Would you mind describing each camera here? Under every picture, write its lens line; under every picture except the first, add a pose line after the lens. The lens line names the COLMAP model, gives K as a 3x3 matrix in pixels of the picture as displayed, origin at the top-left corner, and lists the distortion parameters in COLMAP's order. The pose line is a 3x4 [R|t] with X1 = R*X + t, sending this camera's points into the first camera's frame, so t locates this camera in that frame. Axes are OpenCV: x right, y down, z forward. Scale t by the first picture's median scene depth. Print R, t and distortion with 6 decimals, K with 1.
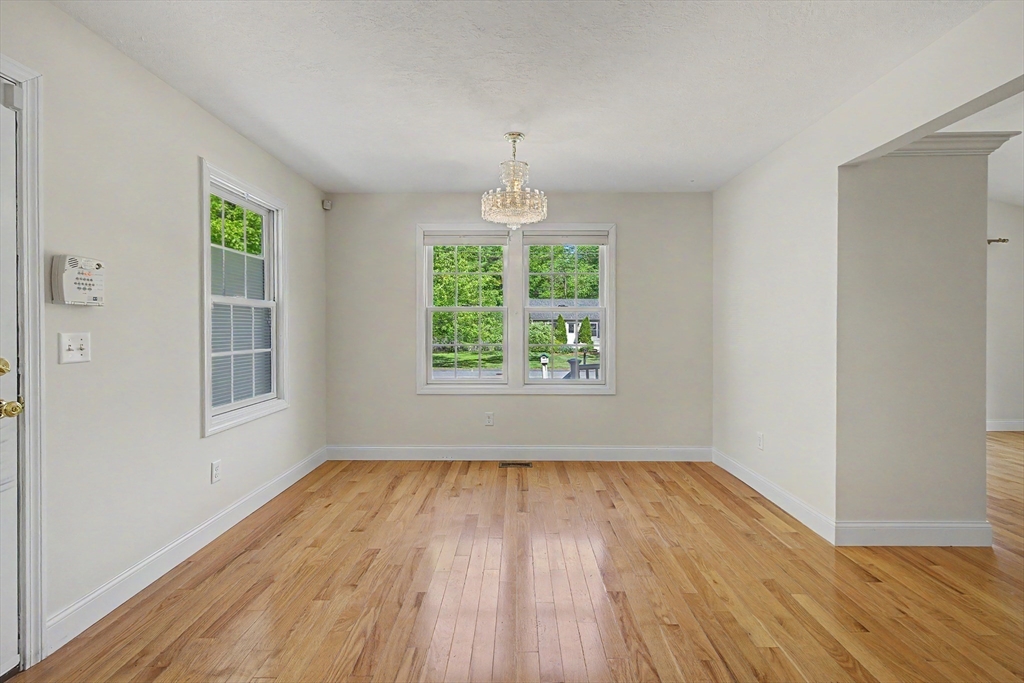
lens RADIAL K [[433.6, 0, 510.6], [0, 433.6, 329.1], [0, 0, 1]] dist [0.000253, 0.000067]
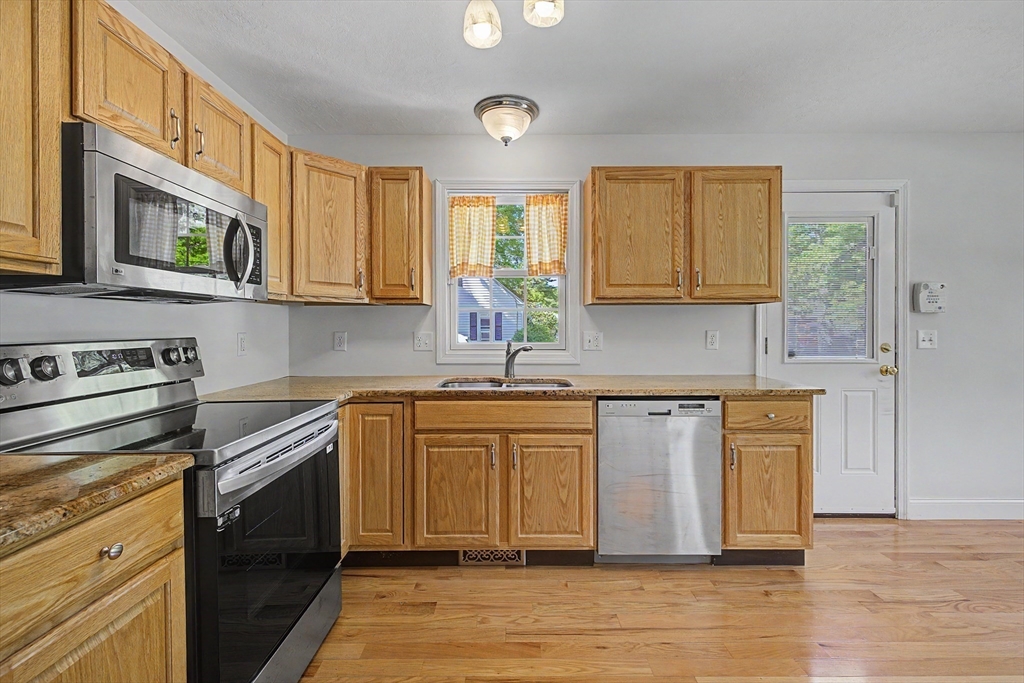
lens RADIAL K [[440.2, 0, 513.6], [0, 440.2, 329.9], [0, 0, 1]] dist [0.007390, -0.000138]
pose [[0.013440, 0.005847, -0.999893, 0.612645], [-0.002852, 0.999979, 0.005809, 0.002861], [0.999906, 0.002774, 0.013456, -0.549261]]
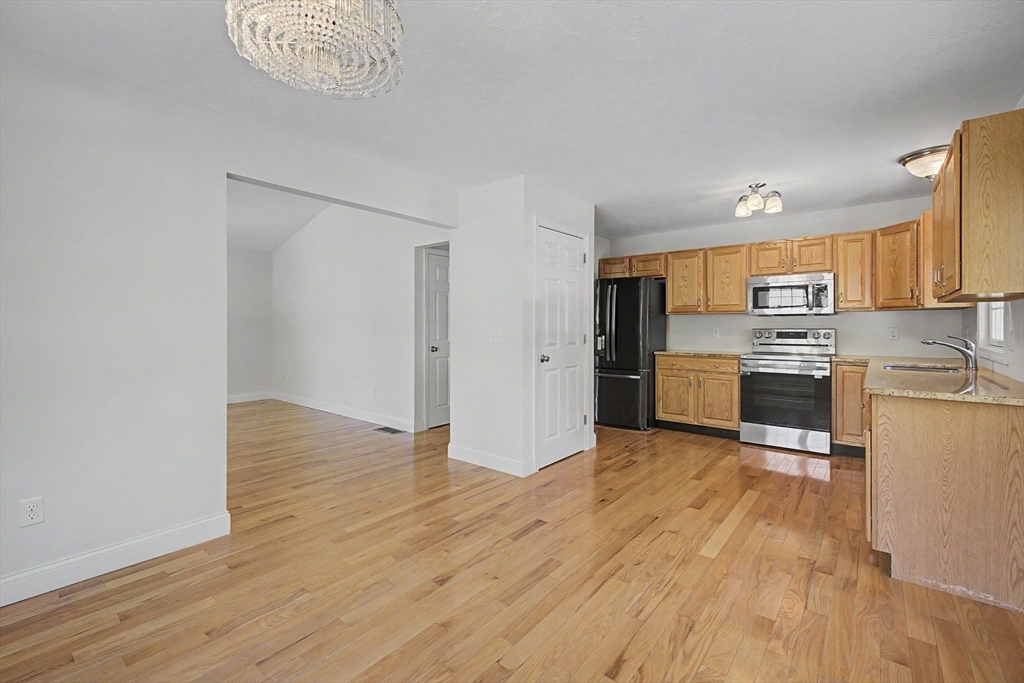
lens RADIAL K [[443.7, 0, 513.8], [0, 443.7, 325.0], [0, 0, 1]] dist [-0.000425, 0.000003]
pose [[-0.782255, 0.000162, 0.622959, -0.652003], [0.003545, 0.999985, 0.004191, -0.011534], [-0.622949, 0.005487, -0.782243, 1.999560]]
